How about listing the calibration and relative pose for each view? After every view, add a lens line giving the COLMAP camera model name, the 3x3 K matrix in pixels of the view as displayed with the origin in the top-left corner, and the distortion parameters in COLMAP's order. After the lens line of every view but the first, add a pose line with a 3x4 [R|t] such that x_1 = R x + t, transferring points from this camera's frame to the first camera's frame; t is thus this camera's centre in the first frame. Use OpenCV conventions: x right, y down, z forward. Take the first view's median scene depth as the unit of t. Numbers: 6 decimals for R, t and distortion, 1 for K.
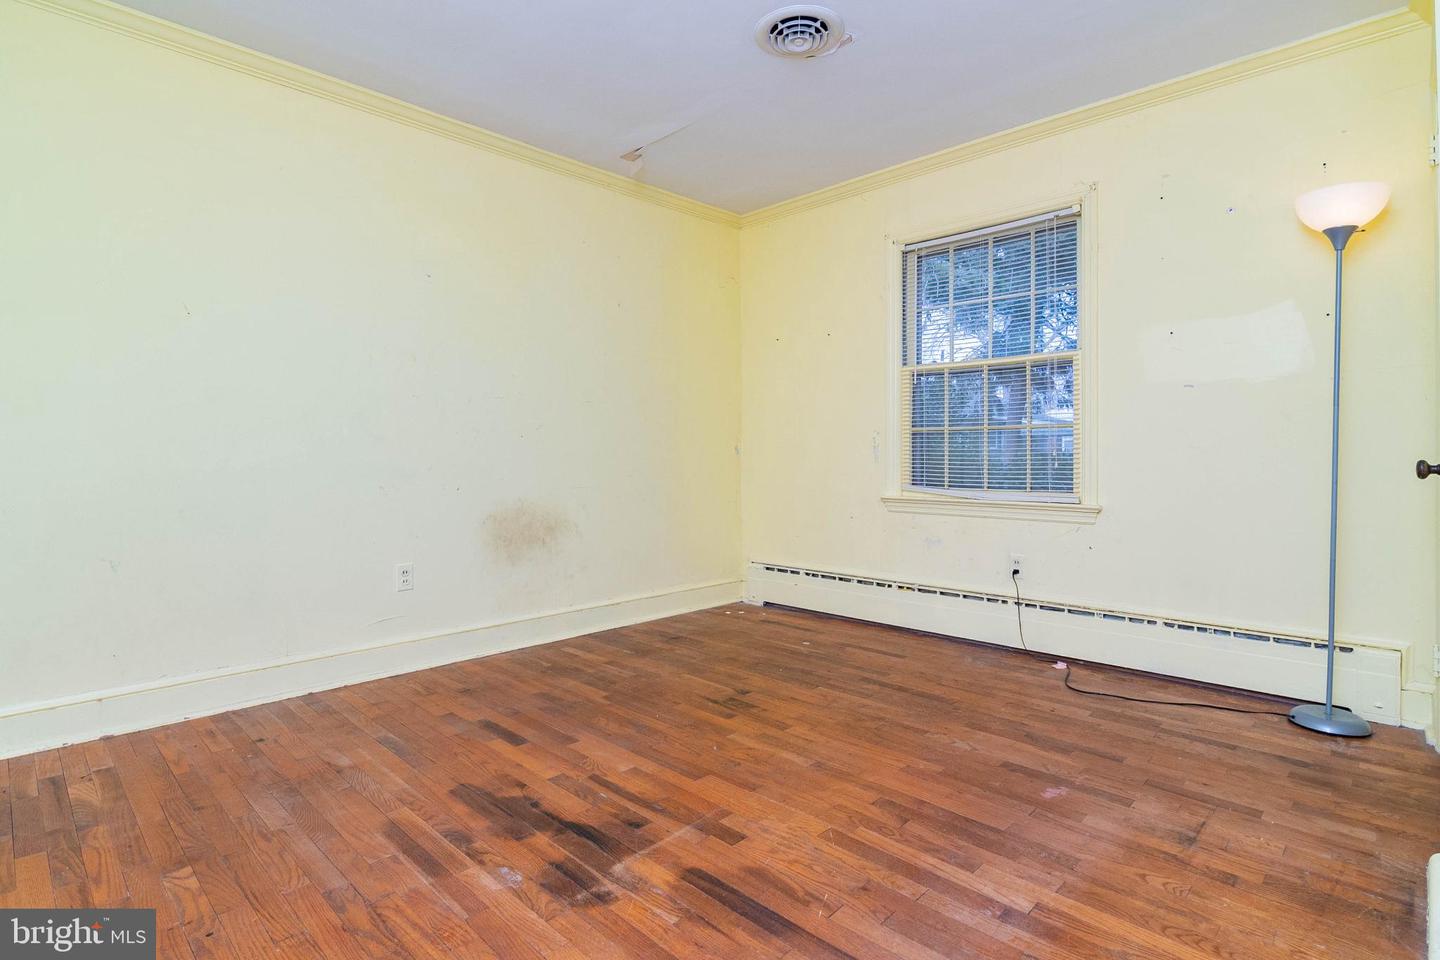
lens RADIAL K [[732.2, 0, 718.8], [0, 732.2, 450.7], [0, 0, 1]] dist [-0.003296, -0.001039]
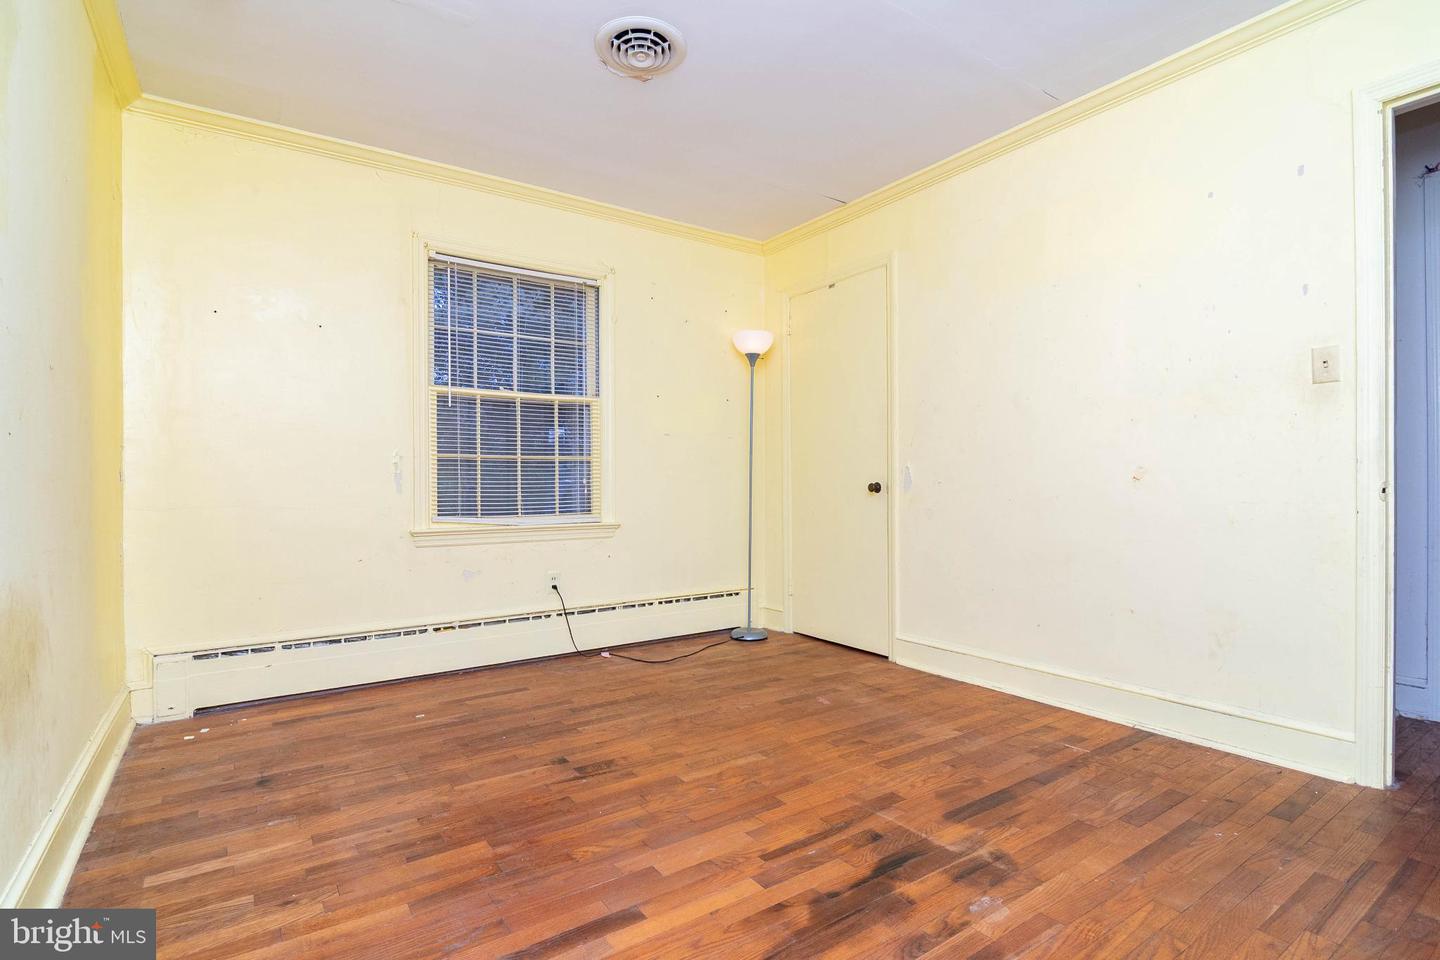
lens RADIAL K [[704.1, 0, 714.8], [0, 704.1, 479.2], [0, 0, 1]] dist [-0.006090, -0.001146]
pose [[0.184503, 0.006880, 0.982808, -0.793107], [0.002013, 0.999971, -0.007378, 0.011812], [-0.982830, 0.003339, 0.184484, 0.730837]]
